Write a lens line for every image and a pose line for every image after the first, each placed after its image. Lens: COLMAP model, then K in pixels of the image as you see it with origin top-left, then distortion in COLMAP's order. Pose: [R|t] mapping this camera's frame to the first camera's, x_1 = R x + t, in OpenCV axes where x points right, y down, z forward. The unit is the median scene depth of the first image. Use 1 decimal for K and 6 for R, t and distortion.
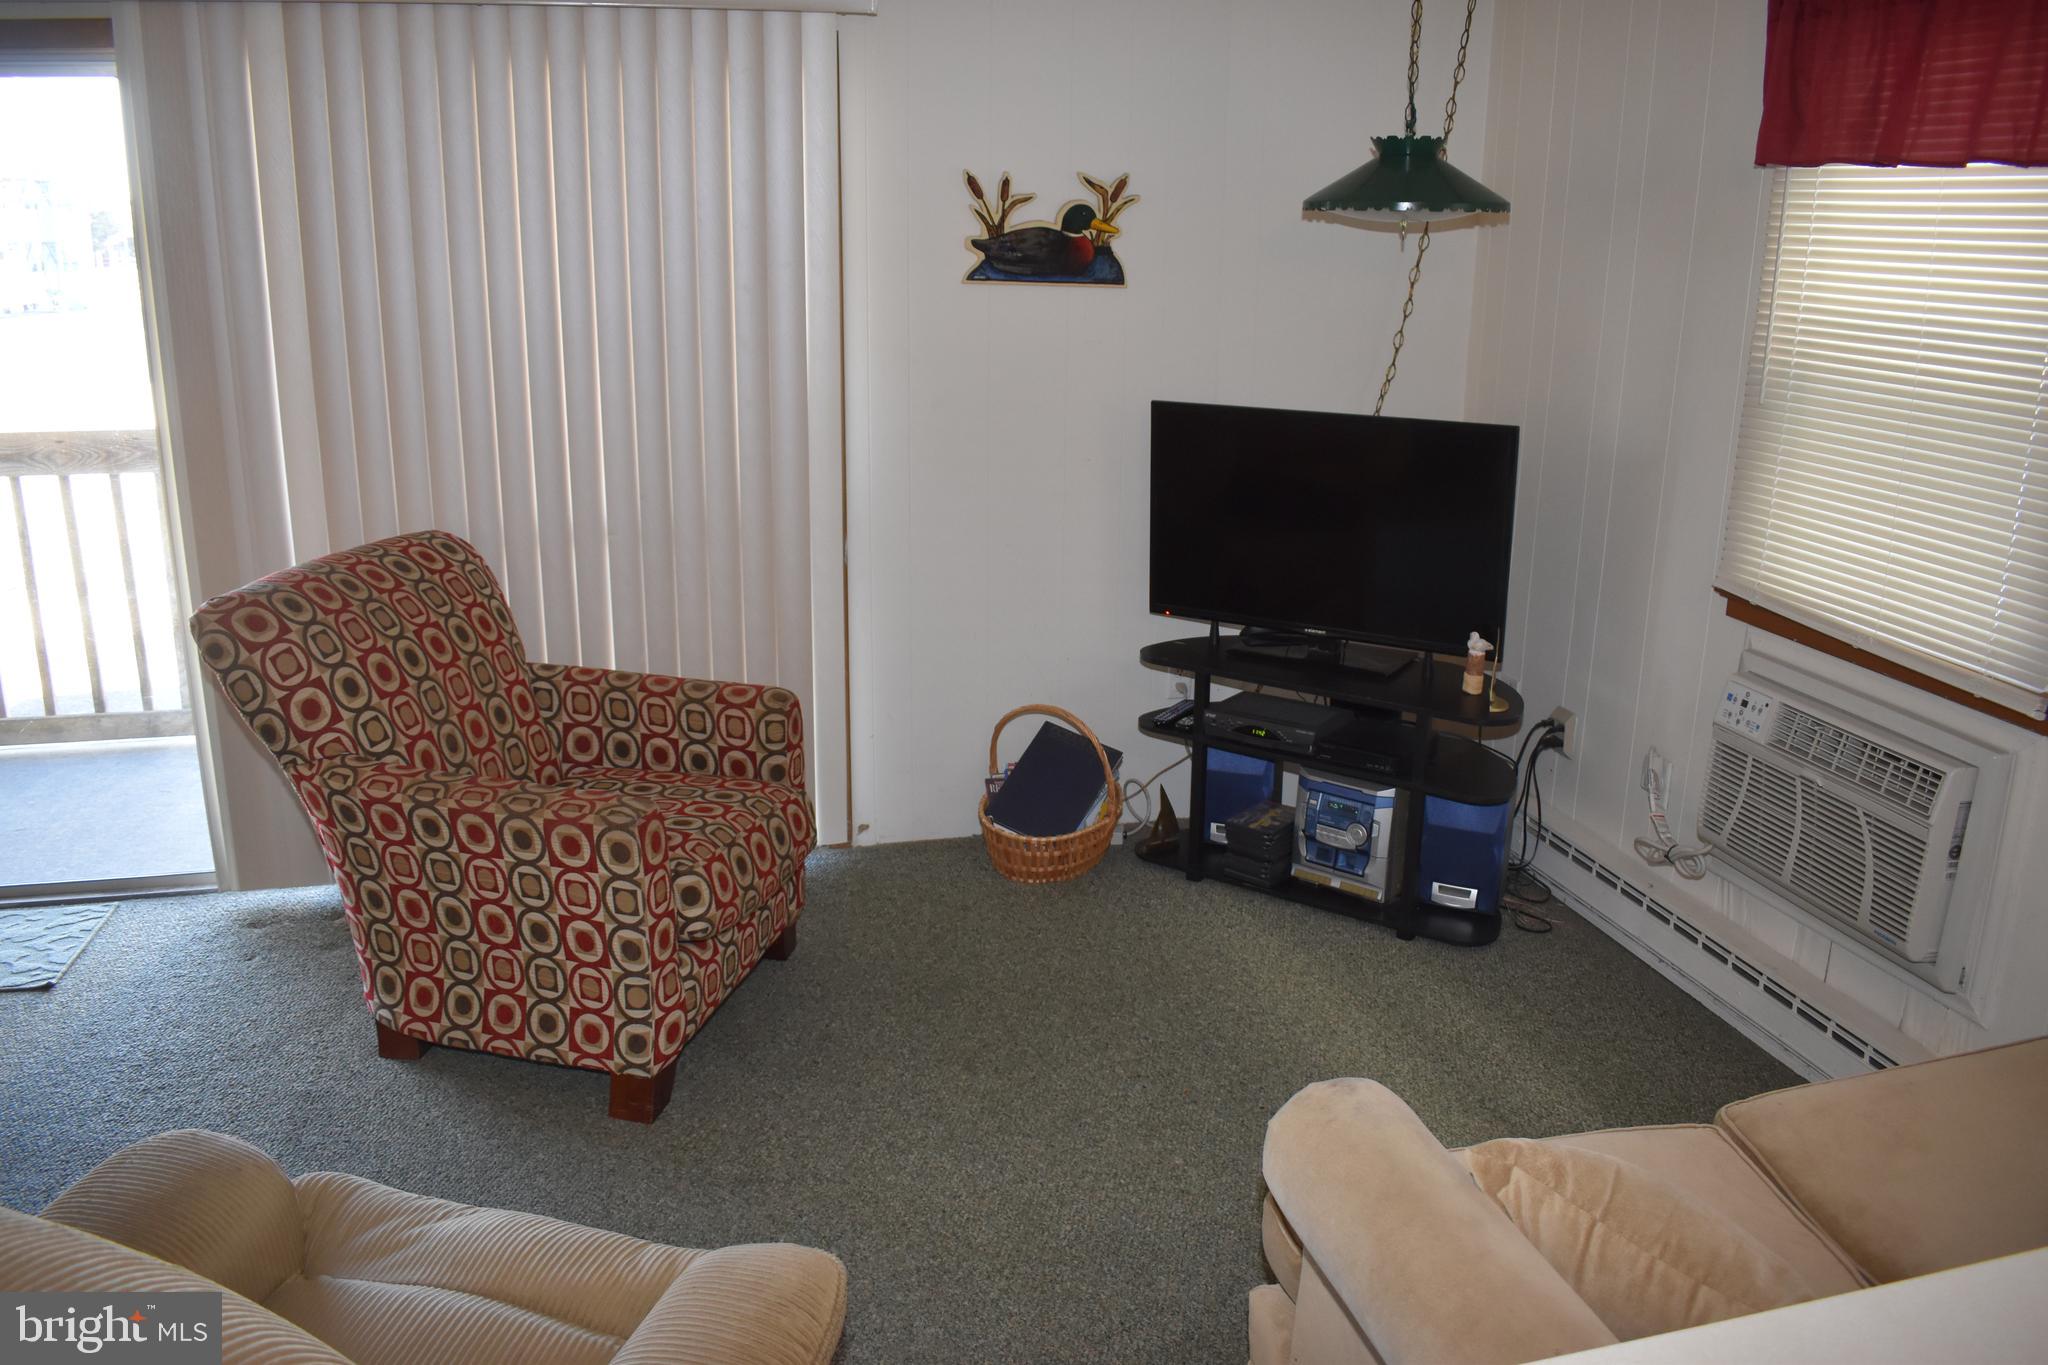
lens RADIAL K [[1605.1, 0, 1024.0], [0, 1605.1, 682.5], [0, 0, 1]] dist [-0.088554, 0.010315]
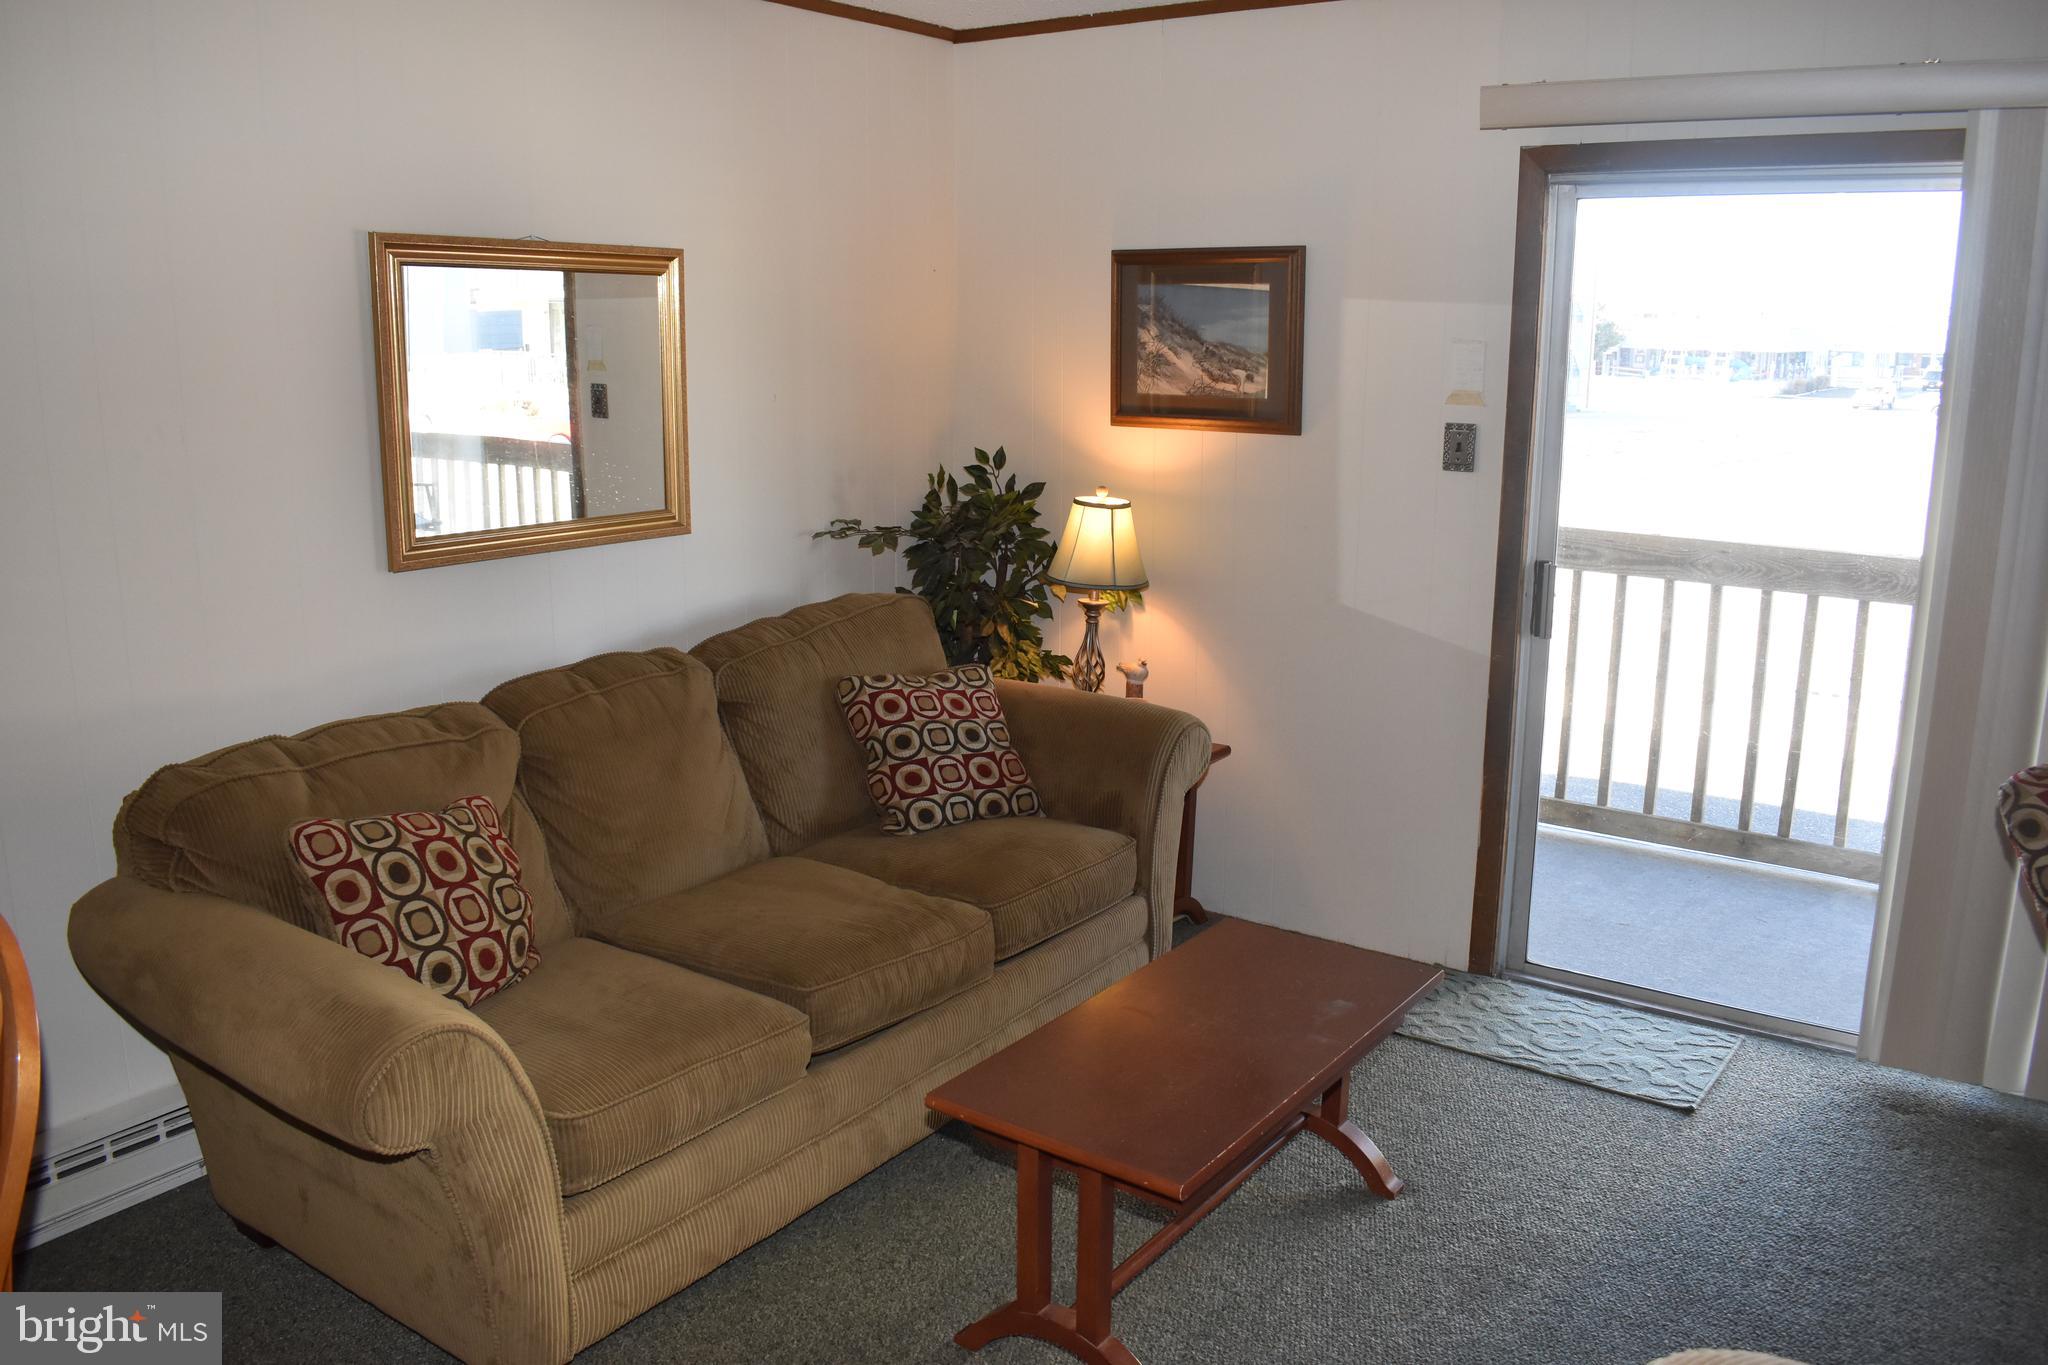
lens RADIAL K [[1605.1, 0, 1024.0], [0, 1605.1, 682.5], [0, 0, 1]] dist [-0.088554, 0.010315]
pose [[0.652197, 0.153829, -0.742277, -0.189853], [-0.205872, 0.978335, 0.021862, -0.002279], [0.729559, 0.138556, 0.669736, -0.005748]]
